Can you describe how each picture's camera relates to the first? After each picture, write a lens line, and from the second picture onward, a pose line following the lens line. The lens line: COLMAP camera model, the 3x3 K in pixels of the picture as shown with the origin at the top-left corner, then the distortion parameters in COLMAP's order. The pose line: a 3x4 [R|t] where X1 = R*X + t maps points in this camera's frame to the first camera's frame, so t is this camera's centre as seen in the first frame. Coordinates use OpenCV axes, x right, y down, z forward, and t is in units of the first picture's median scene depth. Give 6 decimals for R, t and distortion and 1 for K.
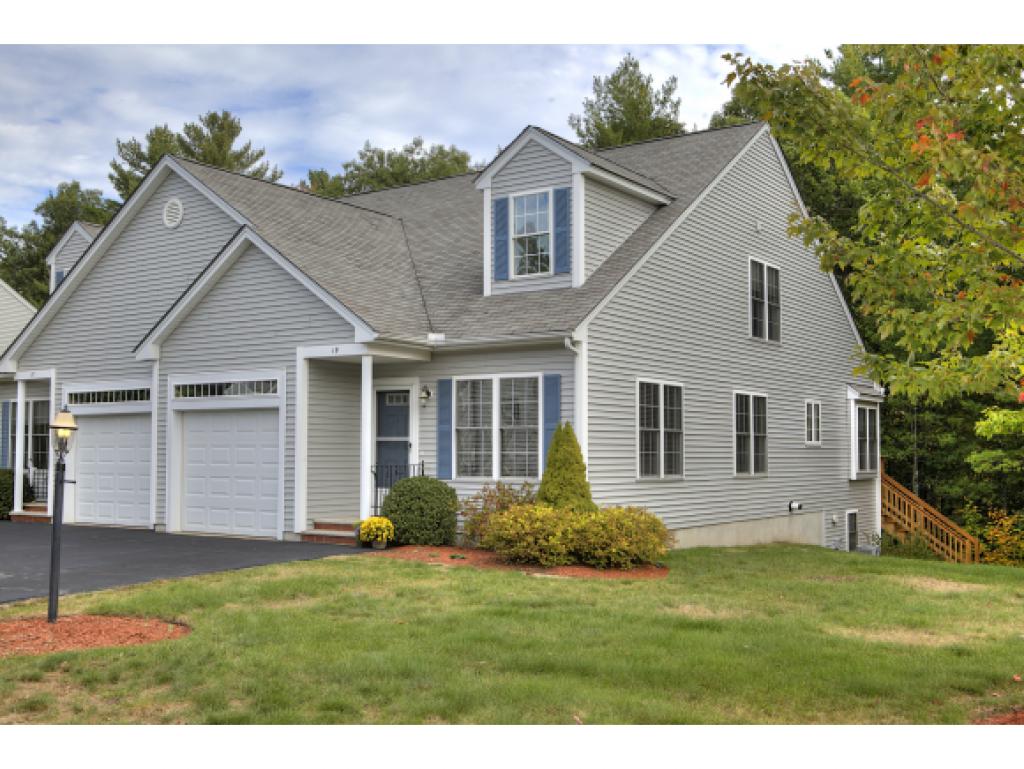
lens RADIAL K [[1090.3, 0, 511.2], [0, 1090.3, 403.0], [0, 0, 1]] dist [-0.020186, -0.009544]
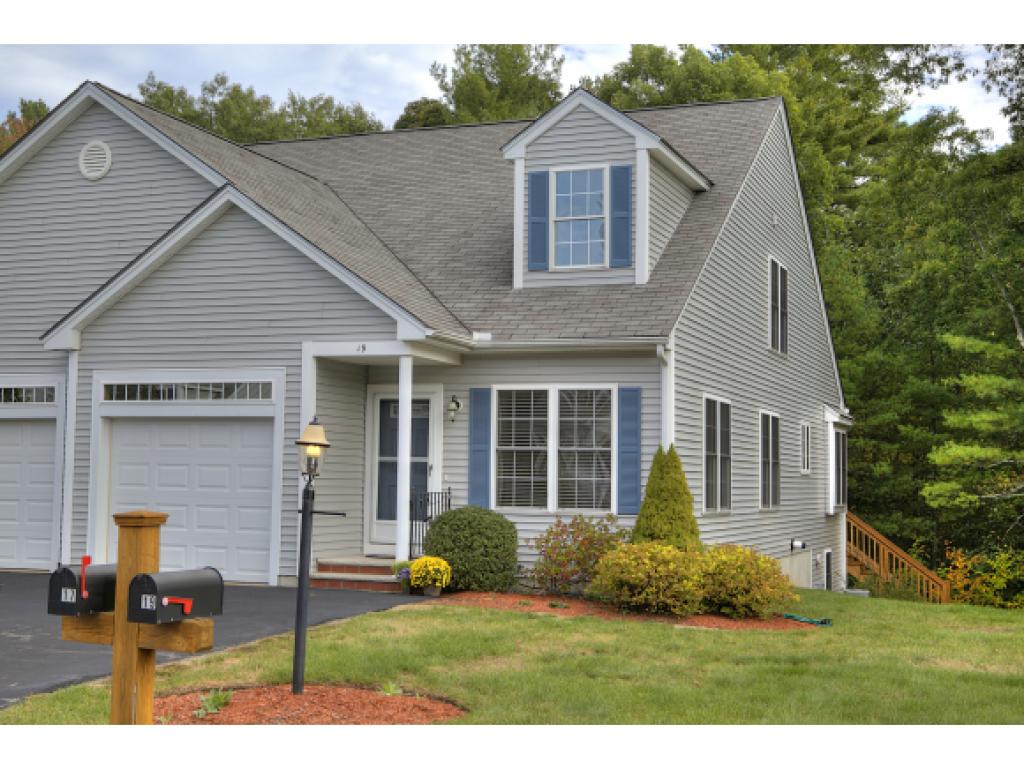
lens RADIAL K [[1347.8, 0, 512.0], [0, 1347.8, 384.5], [0, 0, 1]] dist [0.019950, 0.011510]
pose [[0.973340, 0.031024, 0.227258, -0.265997], [-0.026139, 0.999359, -0.024475, -0.000321], [-0.227871, 0.017883, 0.973527, 0.007853]]
